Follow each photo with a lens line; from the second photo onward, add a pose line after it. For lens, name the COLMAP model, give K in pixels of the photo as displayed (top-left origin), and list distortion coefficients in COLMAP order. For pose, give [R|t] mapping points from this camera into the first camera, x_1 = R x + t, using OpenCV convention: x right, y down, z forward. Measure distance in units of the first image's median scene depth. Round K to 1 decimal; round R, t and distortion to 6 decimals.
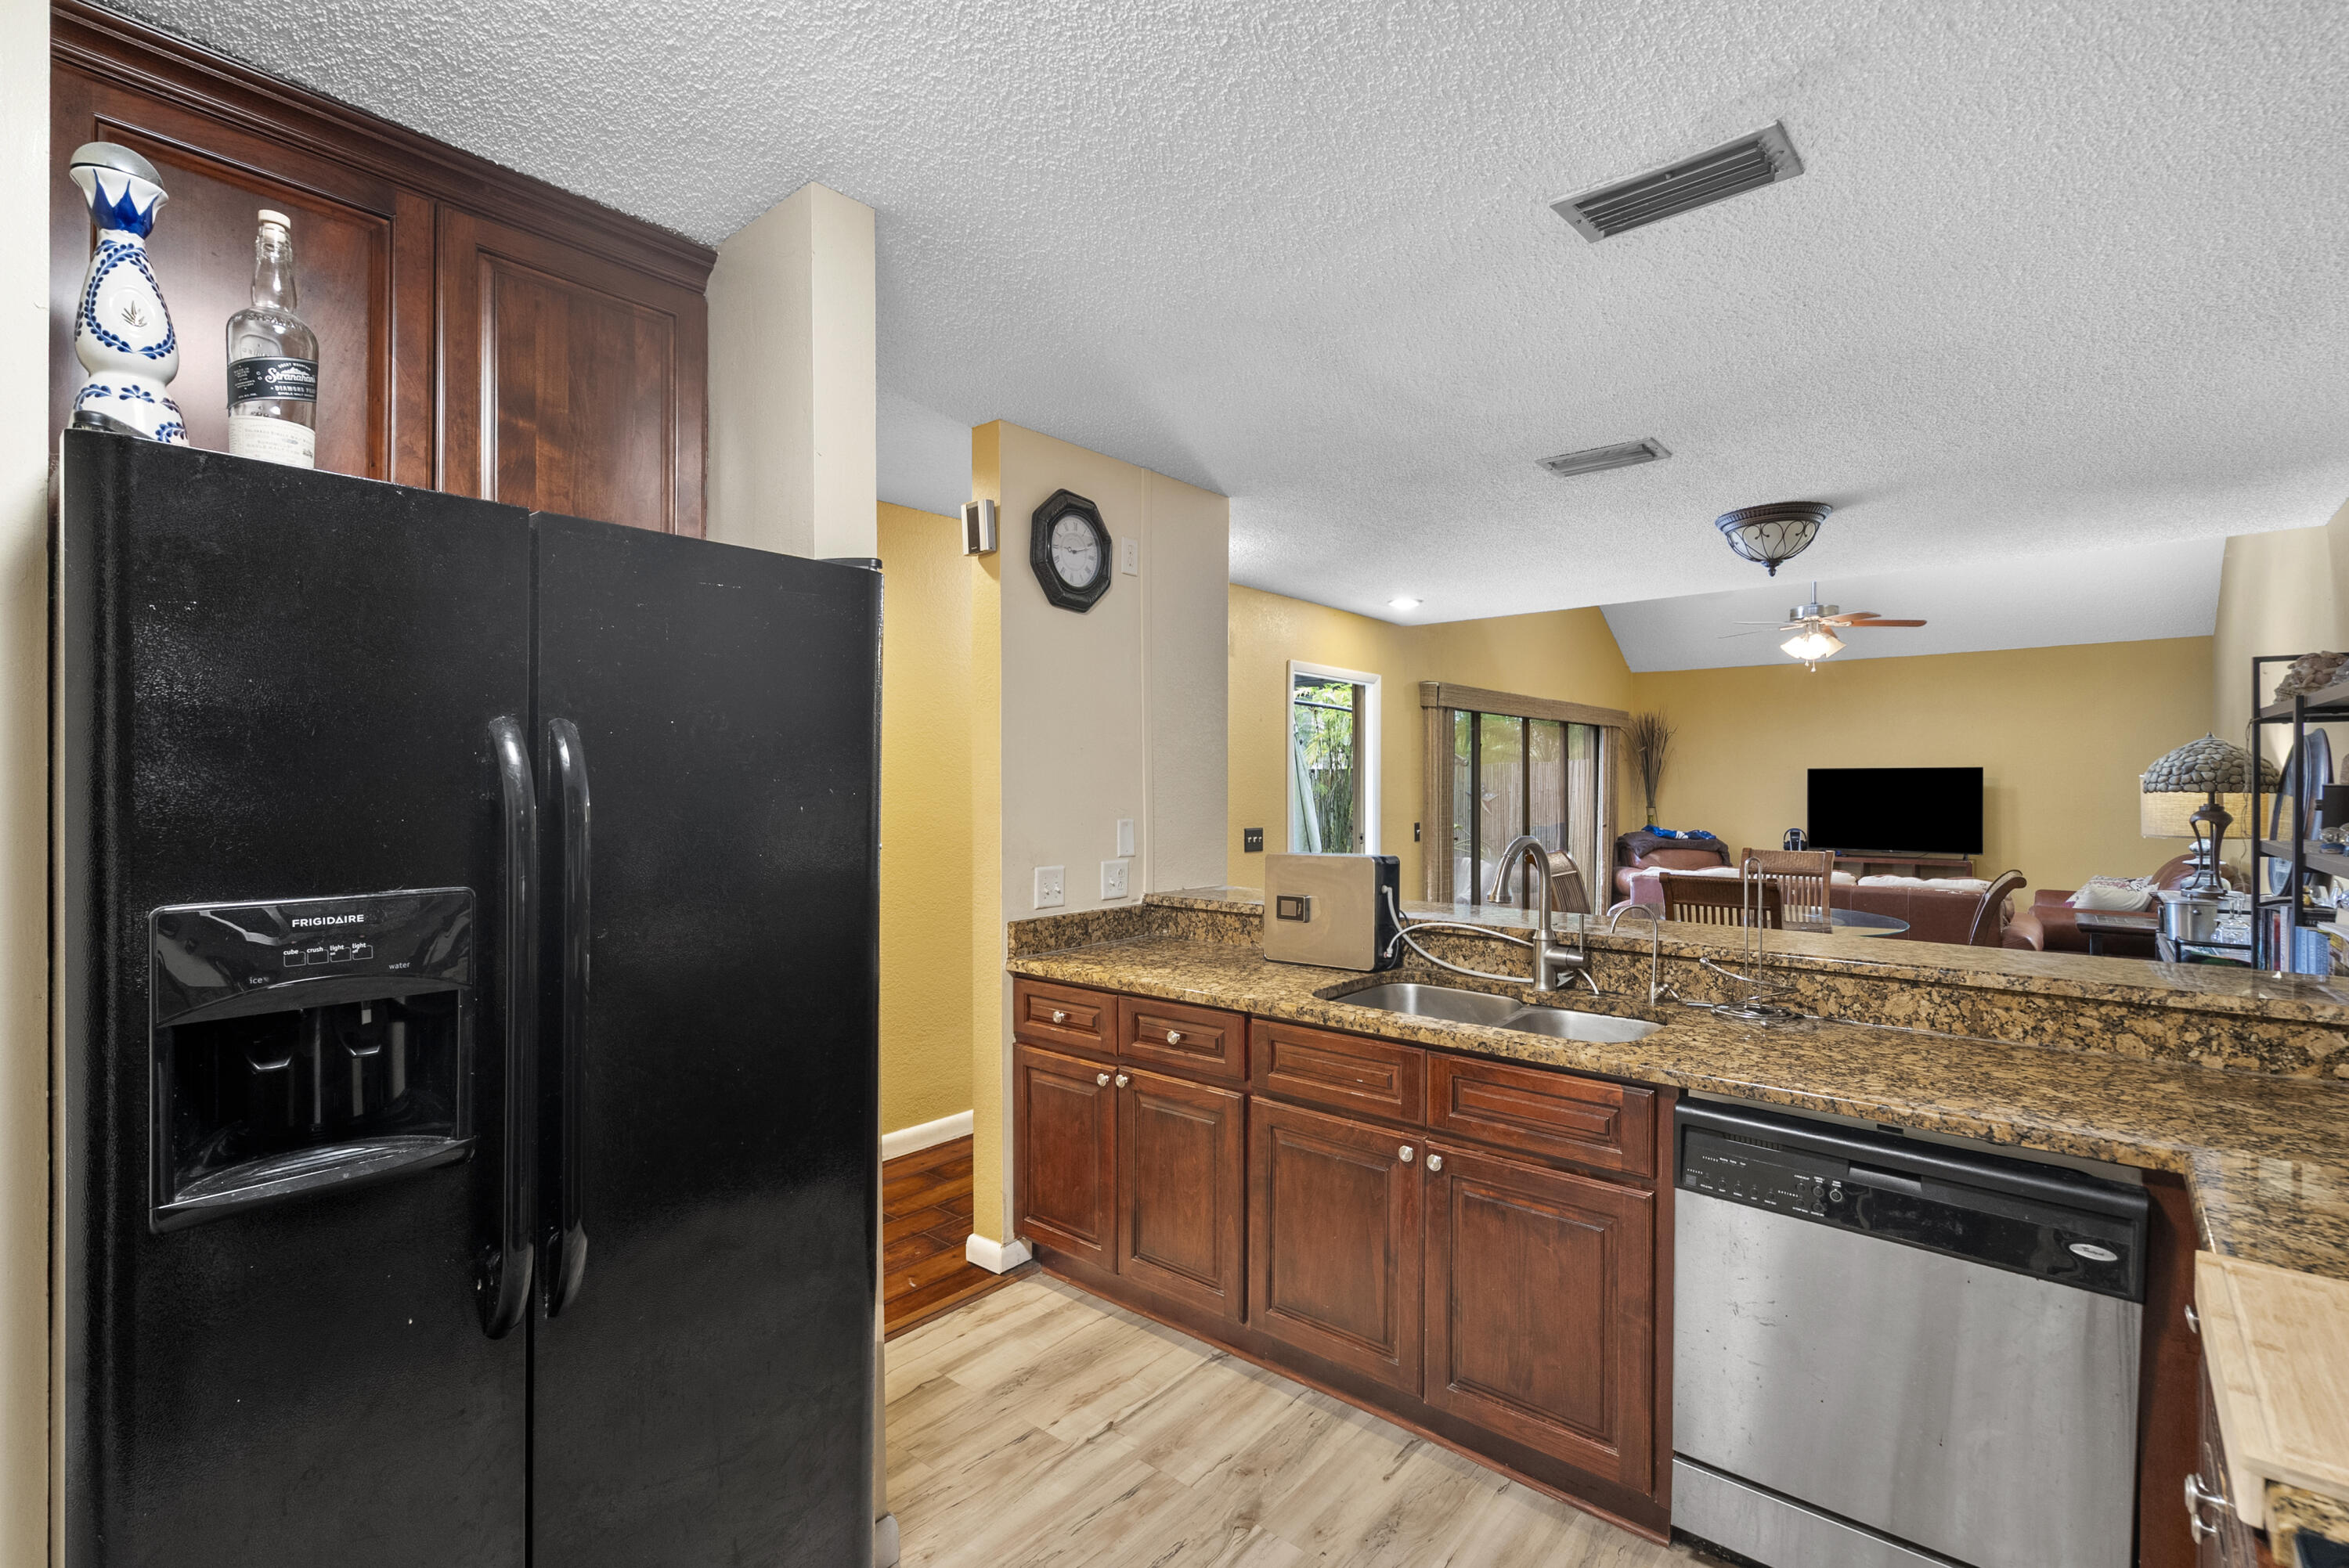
lens RADIAL K [[1066.1, 0, 1167.3], [0, 1066.1, 789.3], [0, 0, 1]] dist [-0.000334, 0.000412]
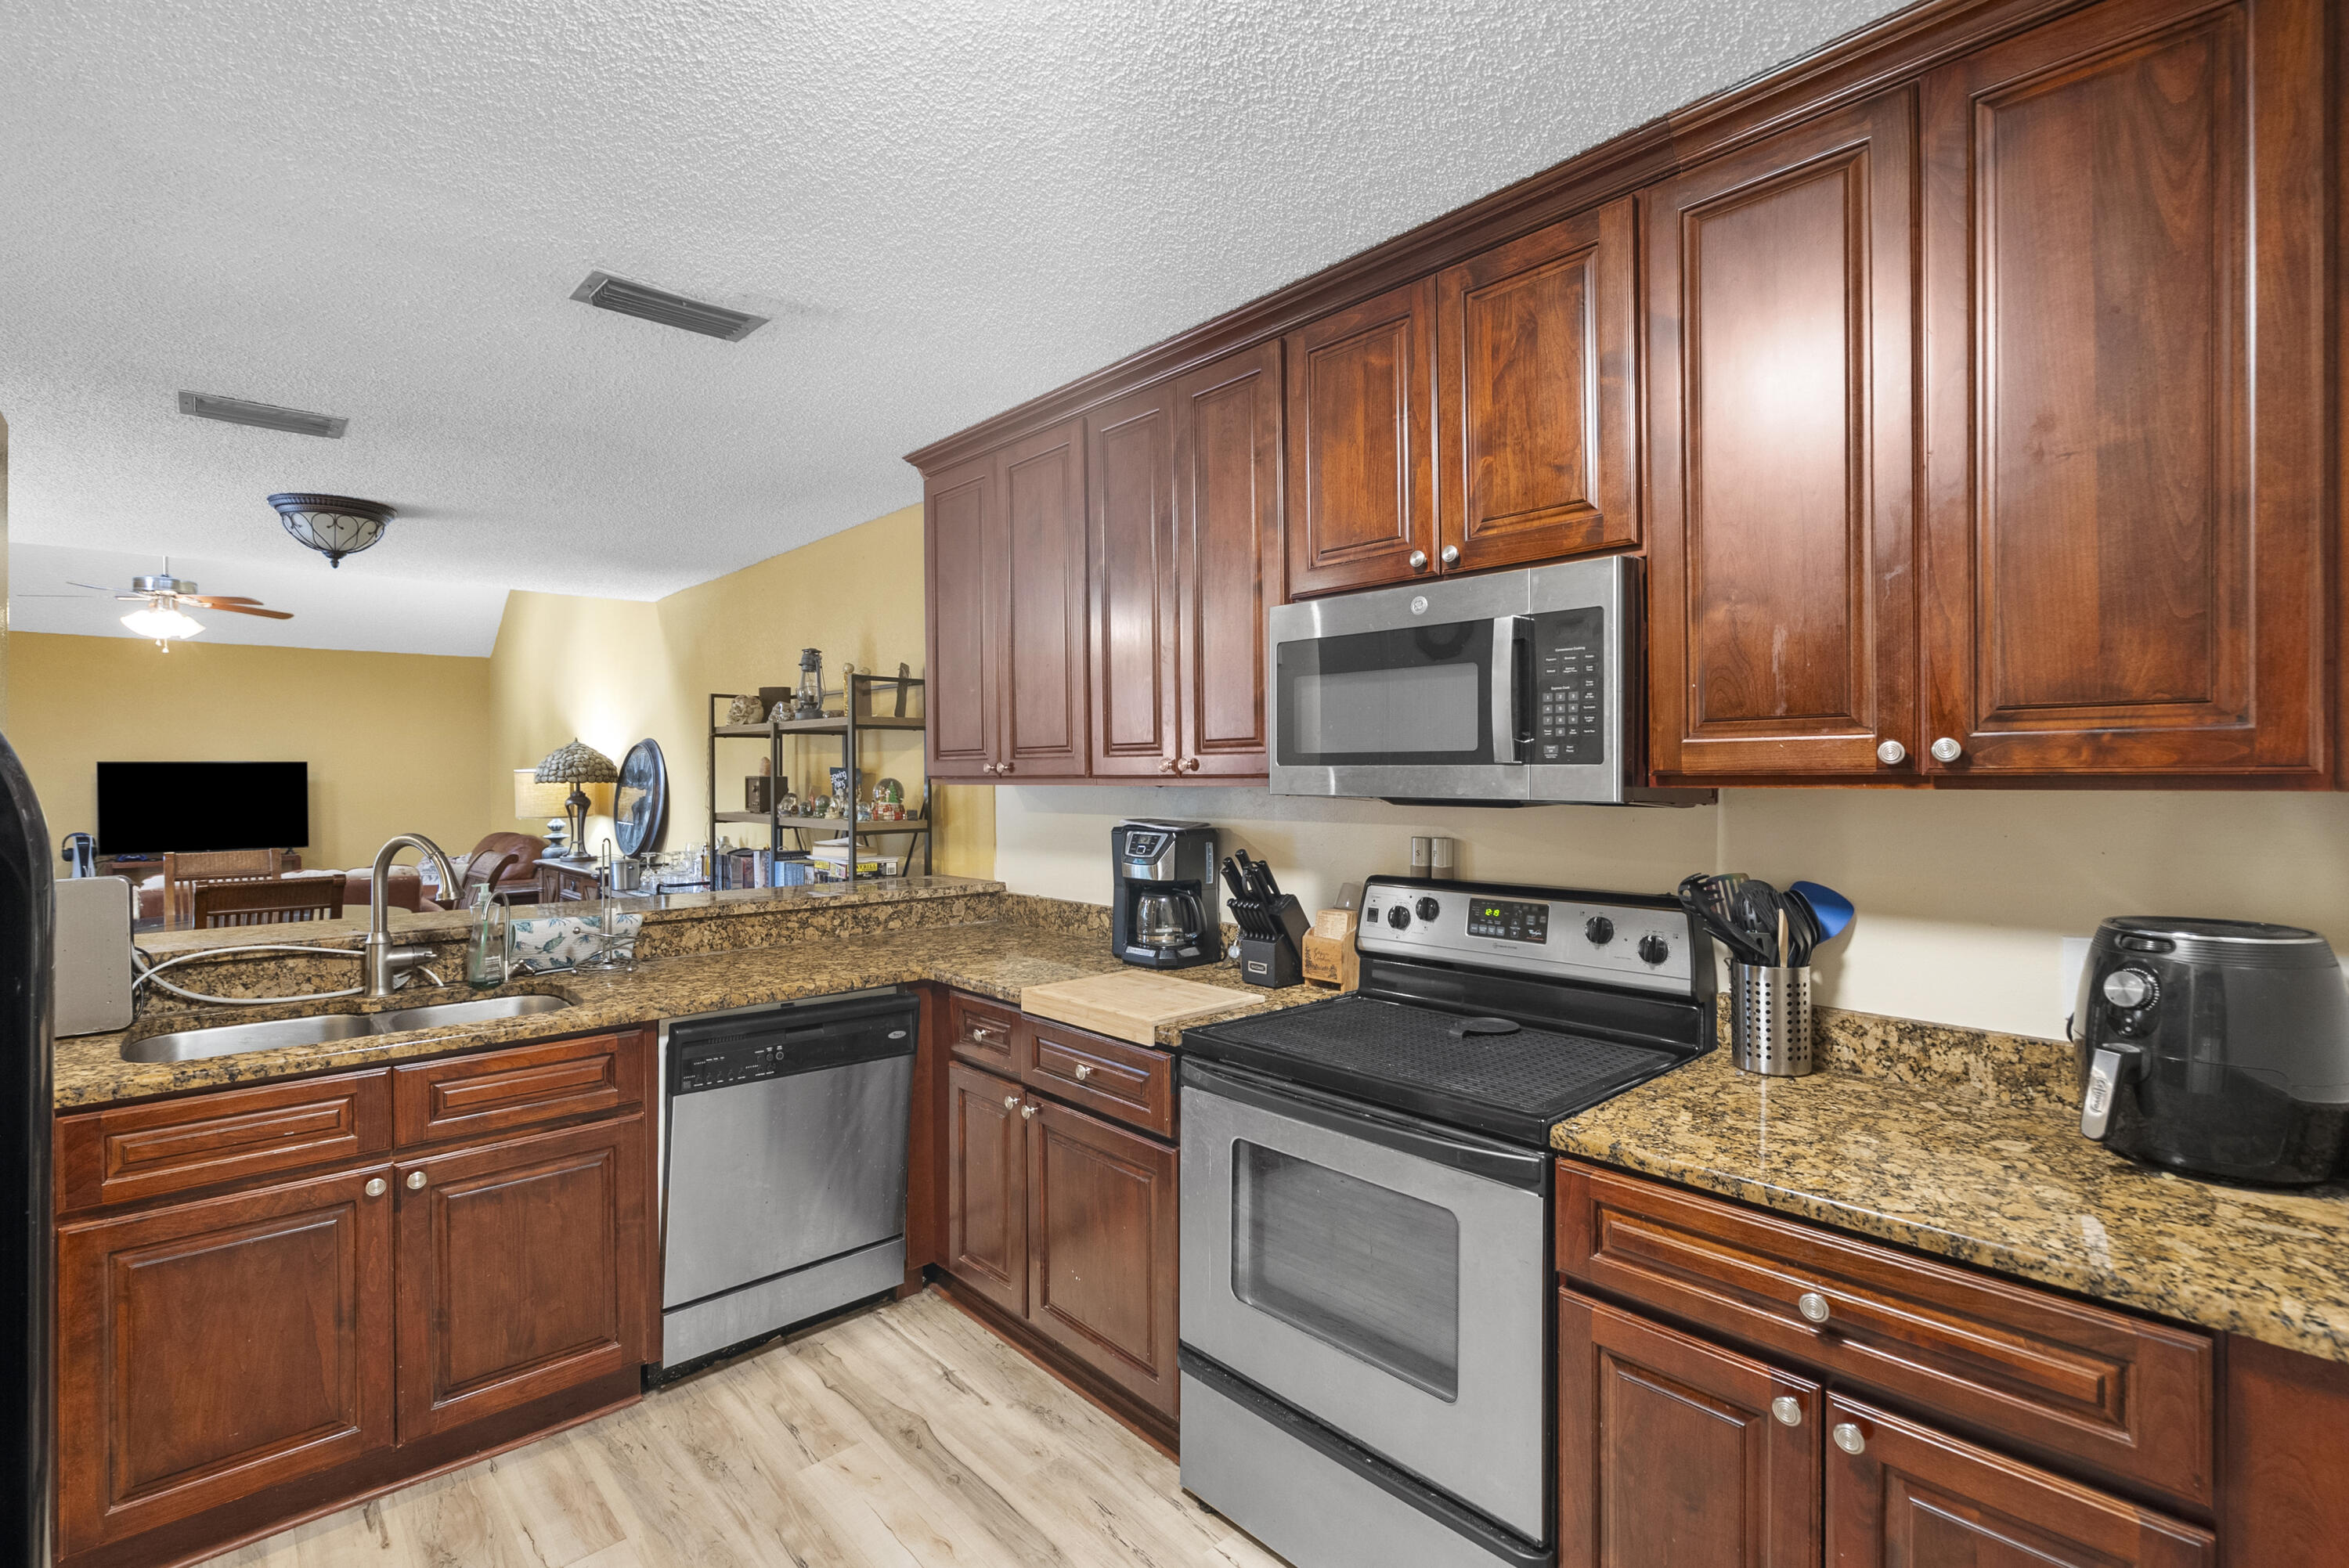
lens RADIAL K [[1066.1, 0, 1167.3], [0, 1066.1, 789.3], [0, 0, 1]] dist [-0.000334, 0.000412]
pose [[0.123177, -0.017244, 0.992235, -0.546696], [0.011862, 0.999803, 0.015903, -0.003319], [-0.992314, 0.009811, 0.123358, 0.201065]]
